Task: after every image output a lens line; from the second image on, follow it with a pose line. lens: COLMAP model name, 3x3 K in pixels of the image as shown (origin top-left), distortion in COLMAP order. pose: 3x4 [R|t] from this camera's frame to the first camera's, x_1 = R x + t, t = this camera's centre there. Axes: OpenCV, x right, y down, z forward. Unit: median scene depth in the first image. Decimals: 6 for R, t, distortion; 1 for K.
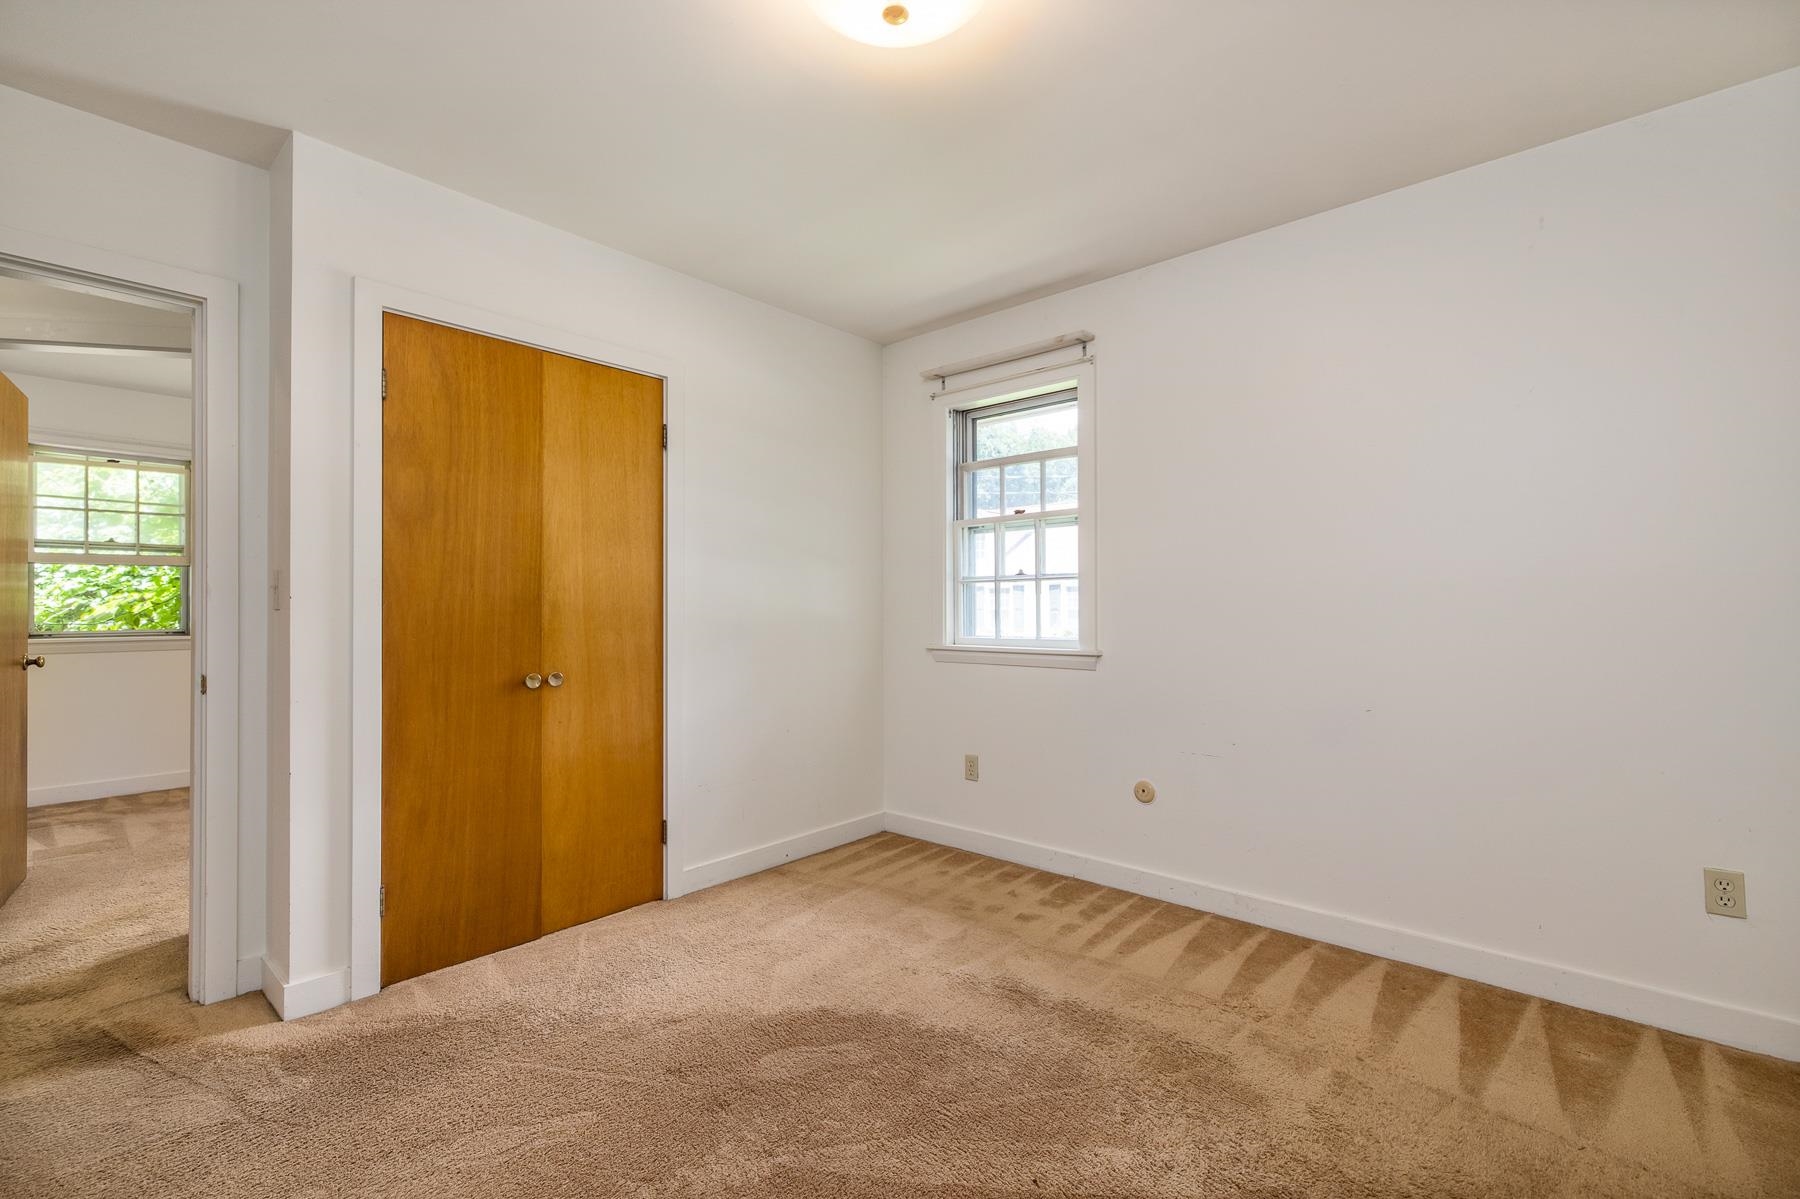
lens RADIAL K [[772.7, 0, 911.8], [0, 772.7, 607.5], [0, 0, 1]] dist [0.008858, -0.002786]
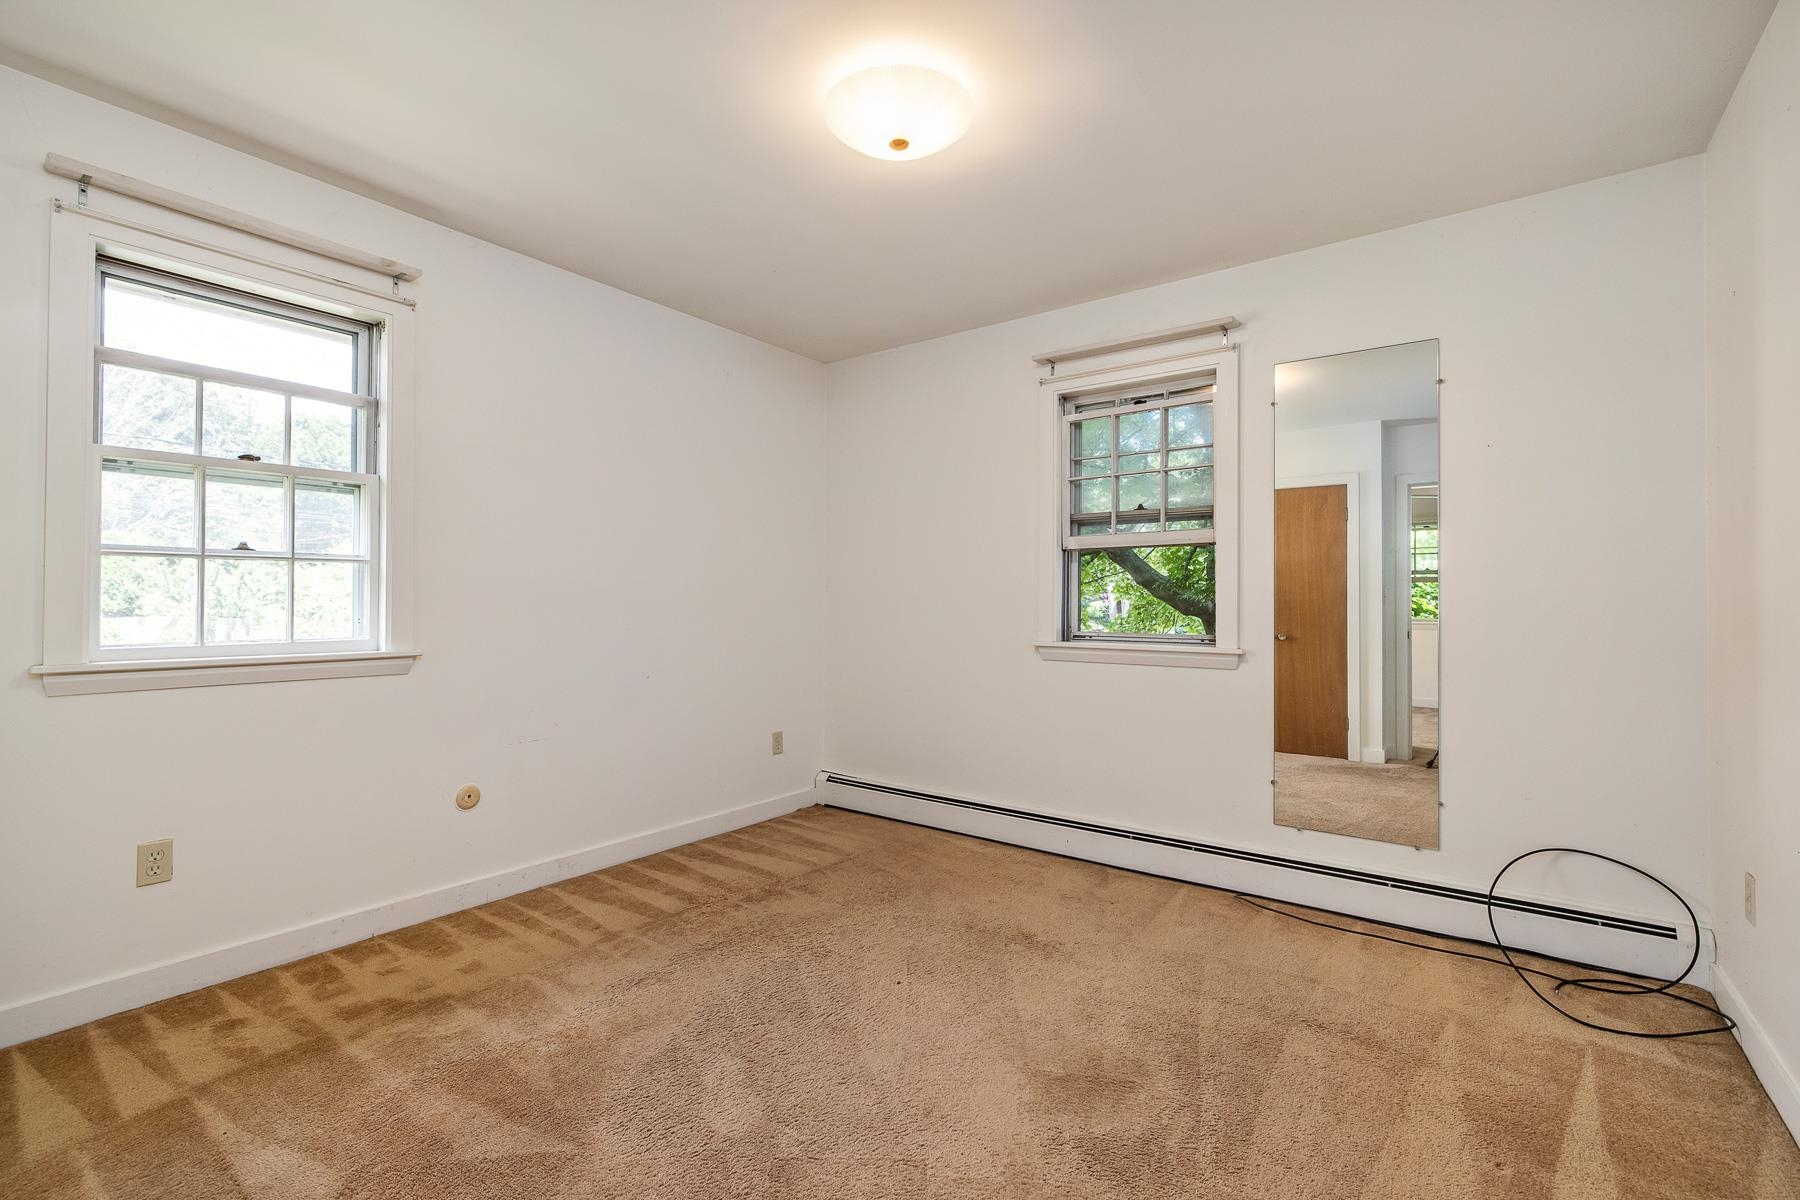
lens RADIAL K [[772.7, 0, 903.8], [0, 772.7, 595.2], [0, 0, 1]] dist [0.008858, -0.002786]
pose [[-0.062633, 0.005156, 0.998023, -0.811797], [-0.011500, 0.999917, -0.005888, -0.008230], [-0.997970, -0.011846, -0.062569, 0.651903]]
